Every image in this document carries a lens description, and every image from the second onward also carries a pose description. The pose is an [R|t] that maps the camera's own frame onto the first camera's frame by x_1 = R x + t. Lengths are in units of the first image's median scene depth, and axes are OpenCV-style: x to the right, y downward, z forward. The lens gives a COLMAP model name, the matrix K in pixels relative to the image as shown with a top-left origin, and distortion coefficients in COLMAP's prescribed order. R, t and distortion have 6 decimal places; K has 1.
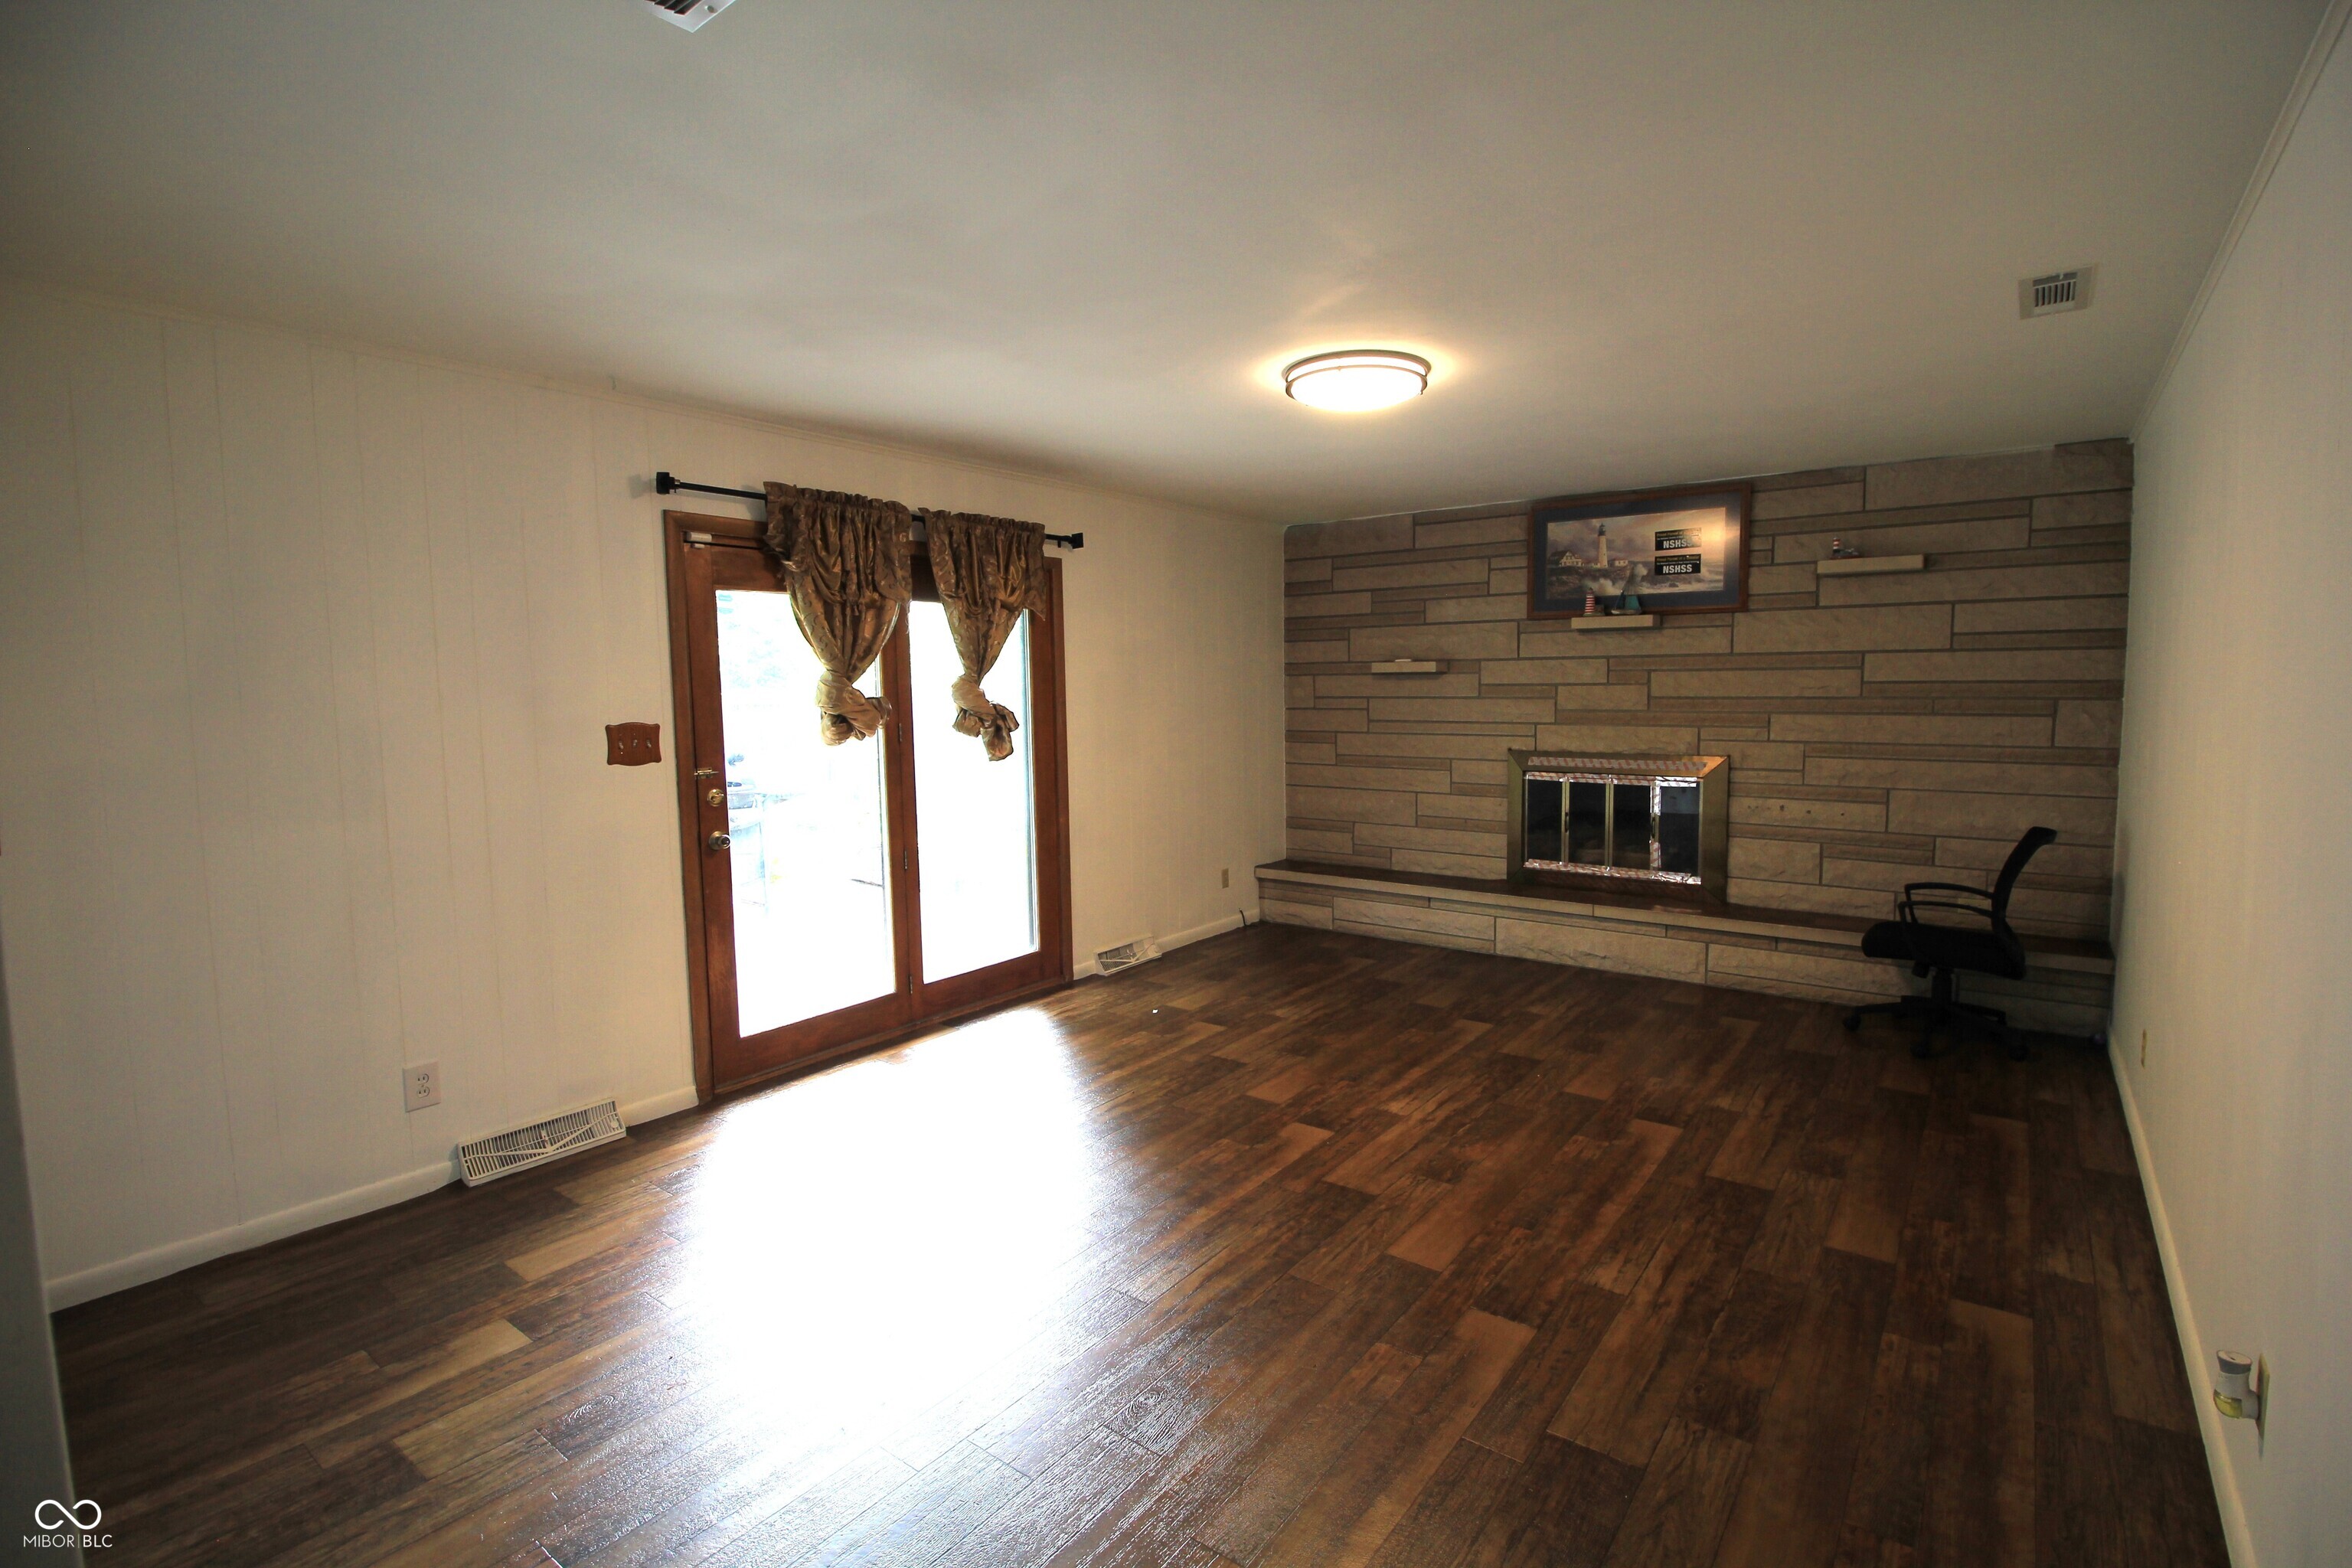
lens RADIAL K [[1089.5, 0, 1202.1], [0, 1089.5, 779.9], [0, 0, 1]] dist [0.002664, -0.015459]
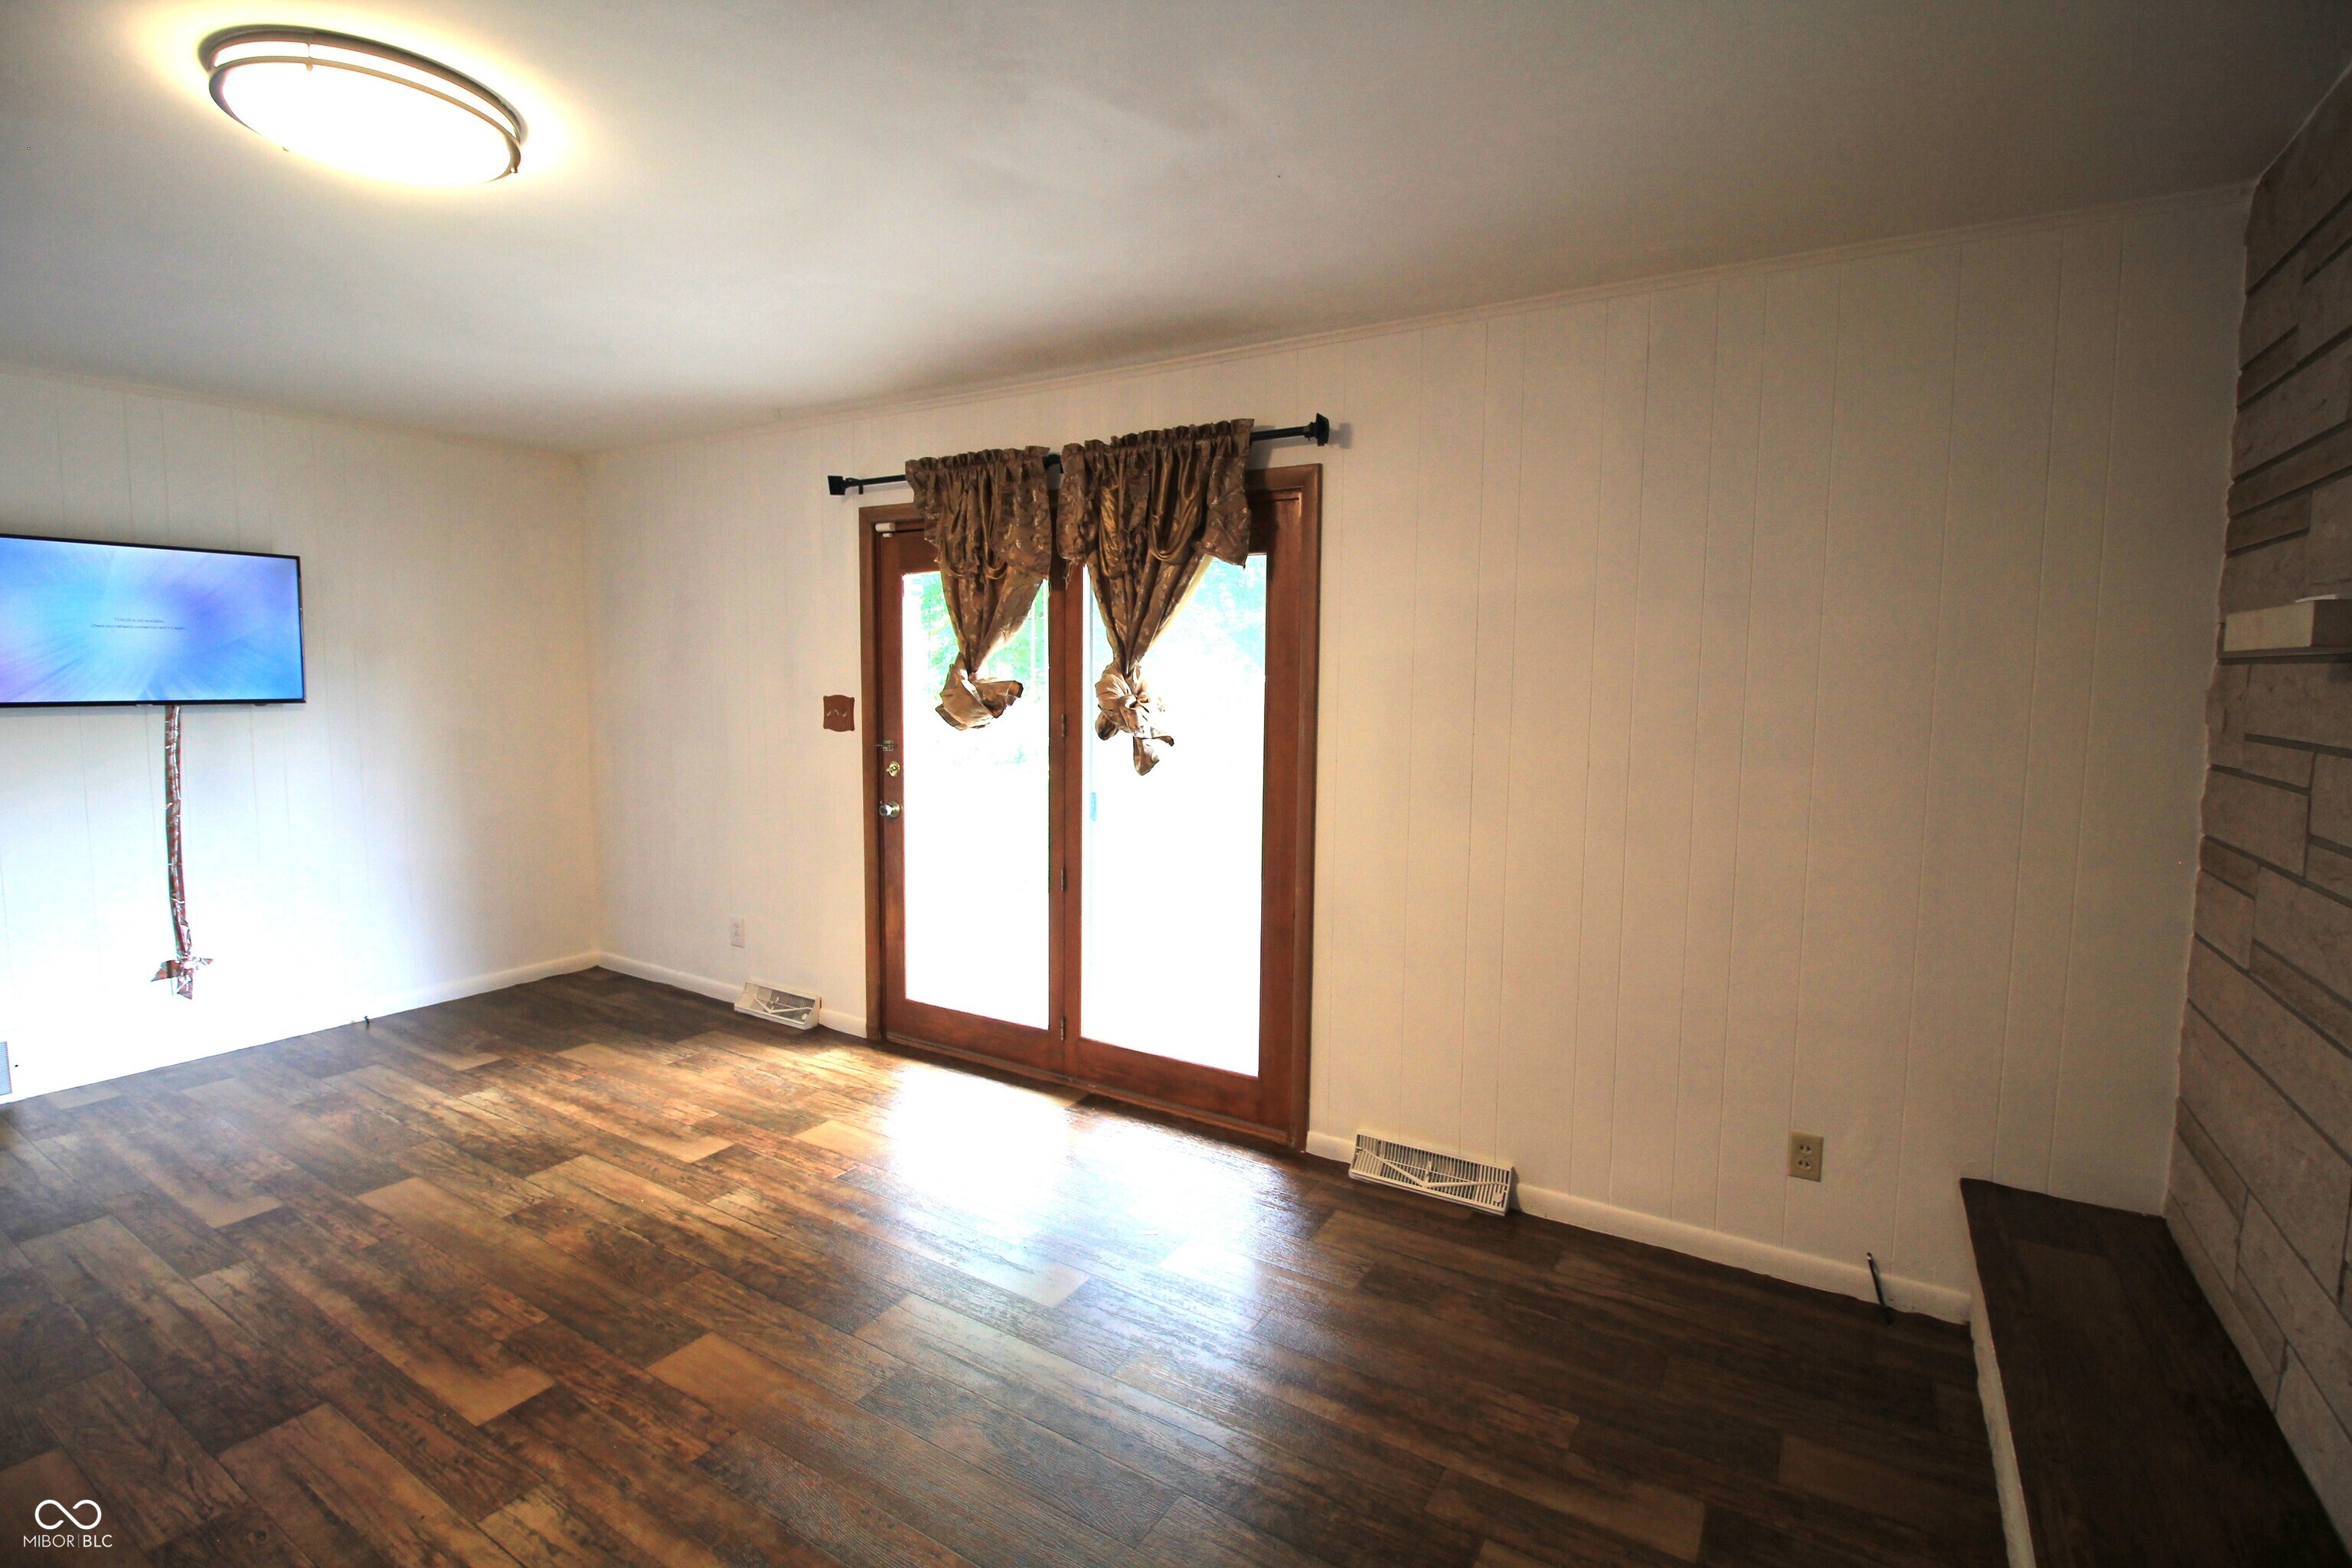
lens RADIAL K [[1088.5, 0, 1197.5], [0, 1088.5, 774.3], [0, 0, 1]] dist [0.002385, -0.015283]
pose [[0.088296, 0.105928, -0.990446, 0.609327], [-0.100014, 0.990247, 0.096991, -0.106812], [0.991061, 0.090494, 0.098029, 1.129394]]
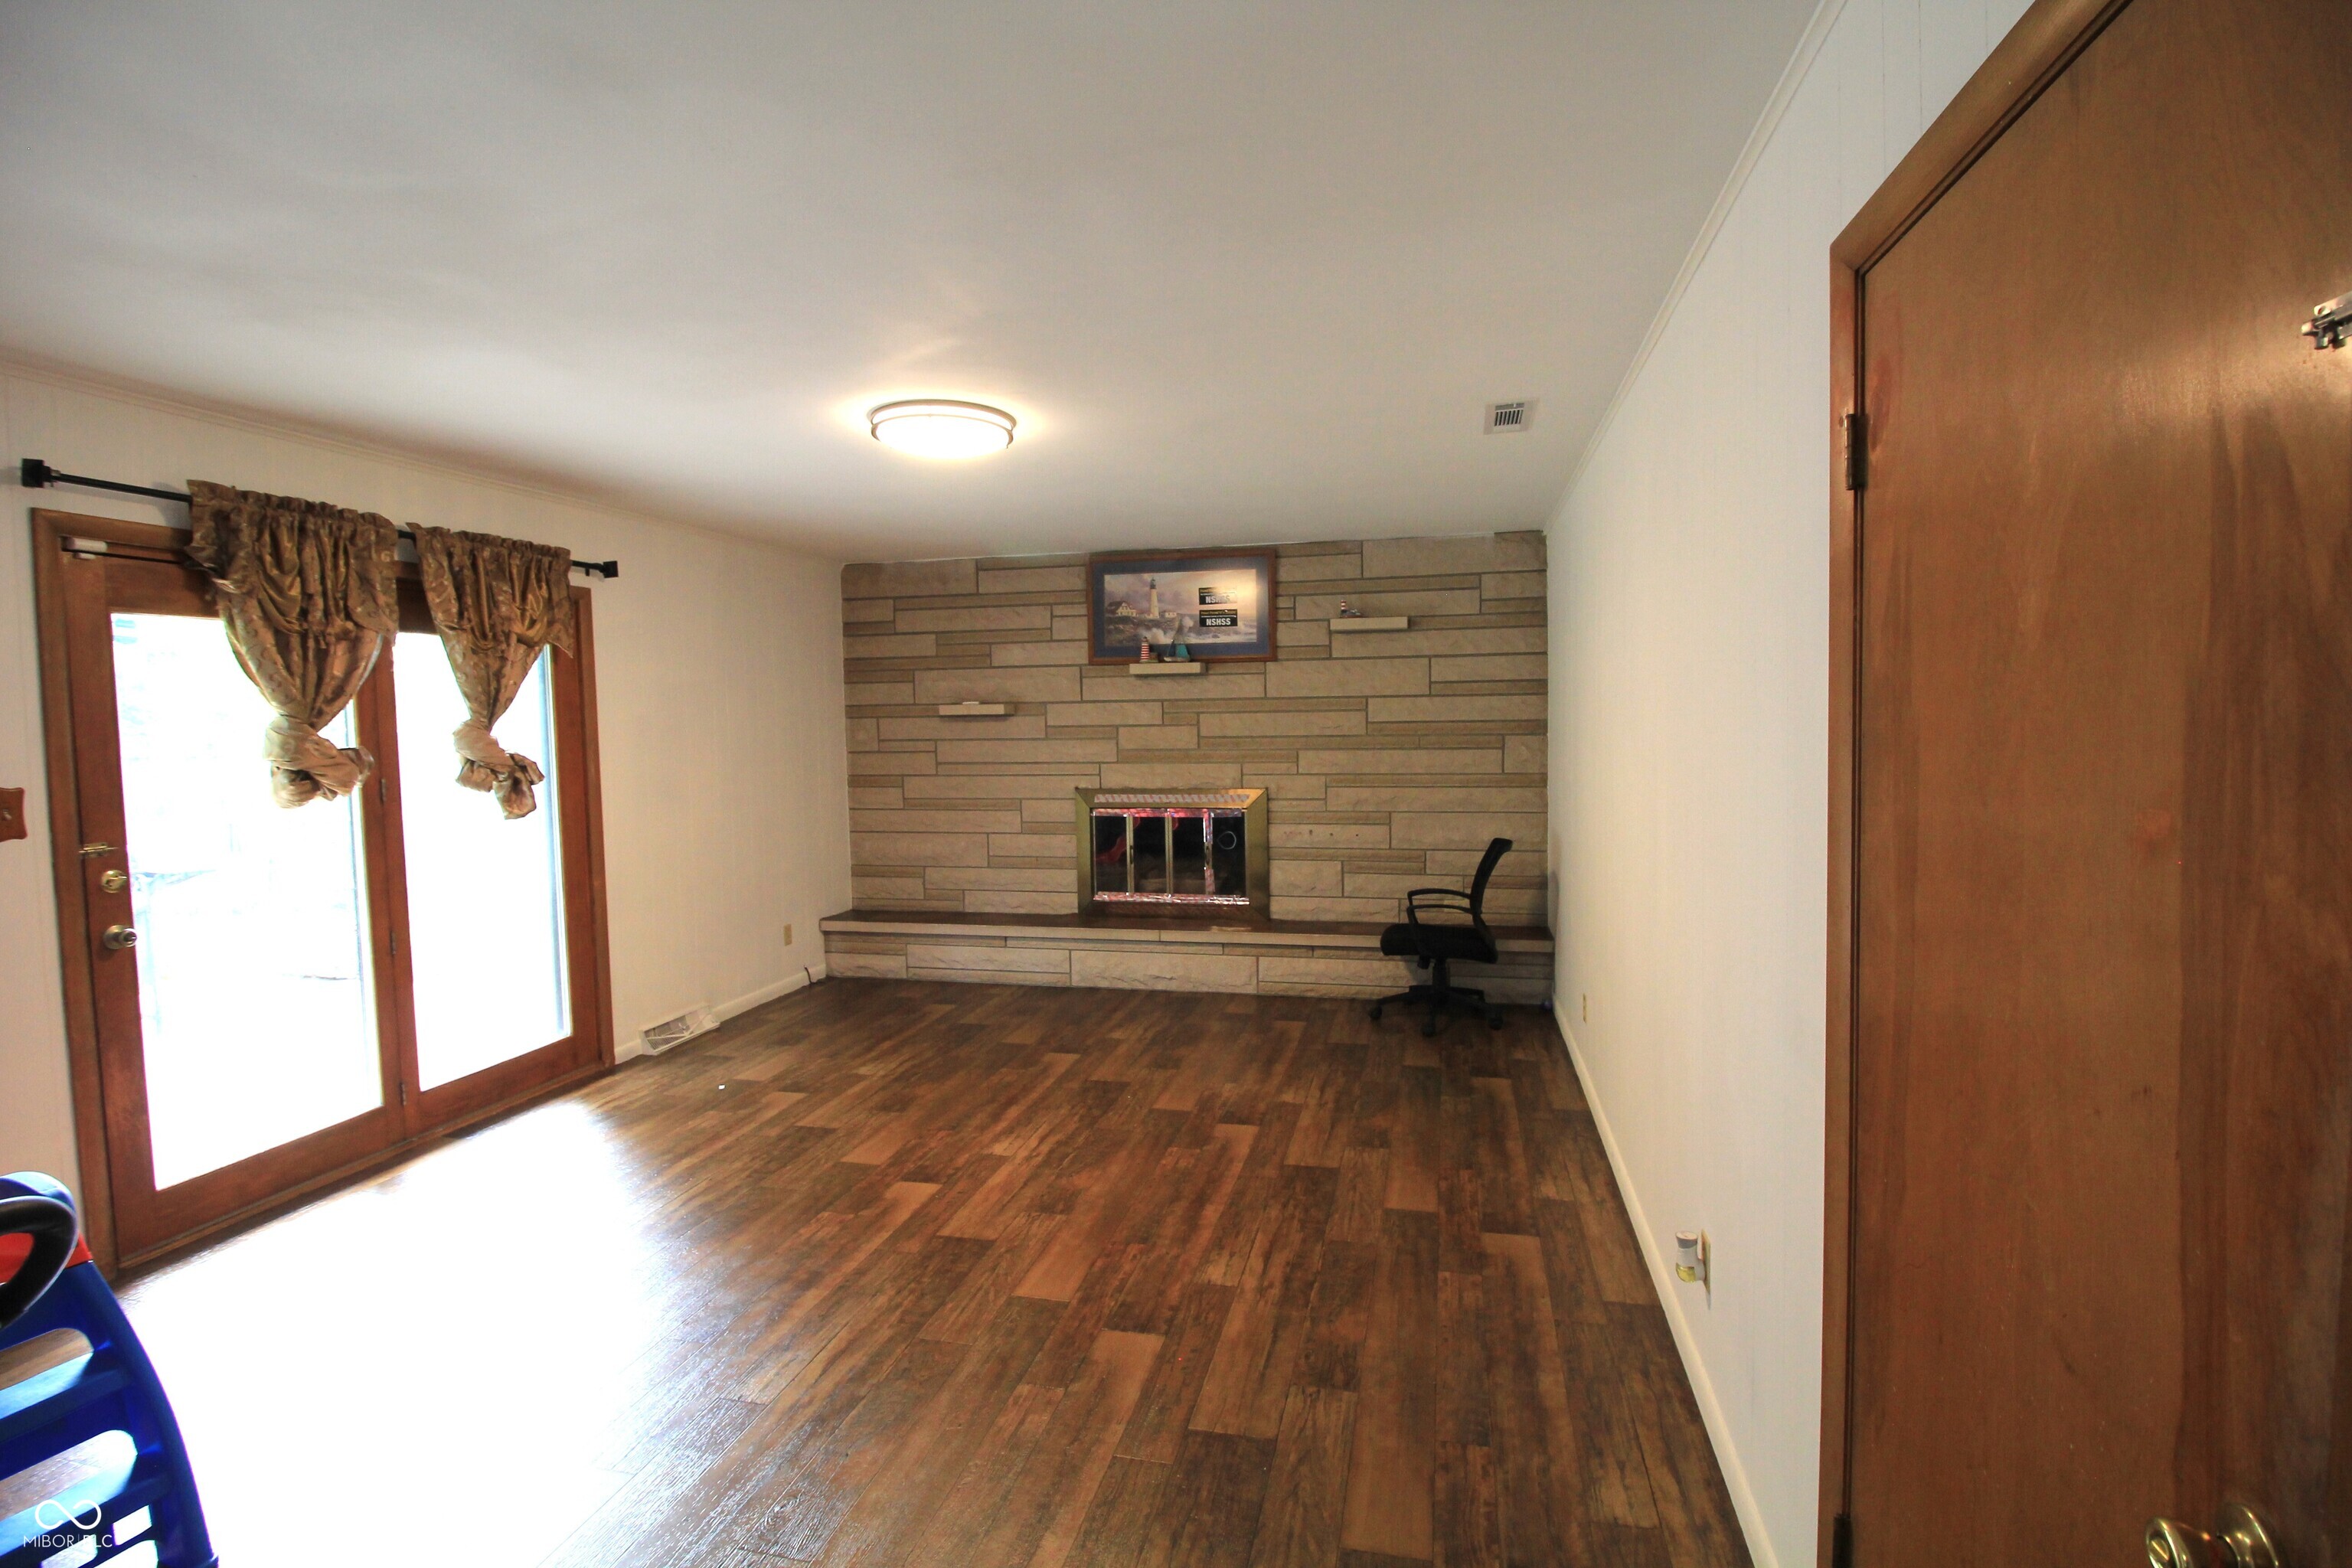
lens RADIAL K [[1088.5, 0, 1197.5], [0, 1088.5, 774.3], [0, 0, 1]] dist [0.002385, -0.015283]
pose [[0.915402, -0.024404, 0.401801, -0.045328], [0.041271, 0.998590, -0.033373, -0.002184], [-0.400421, 0.047133, 0.915118, -0.003874]]
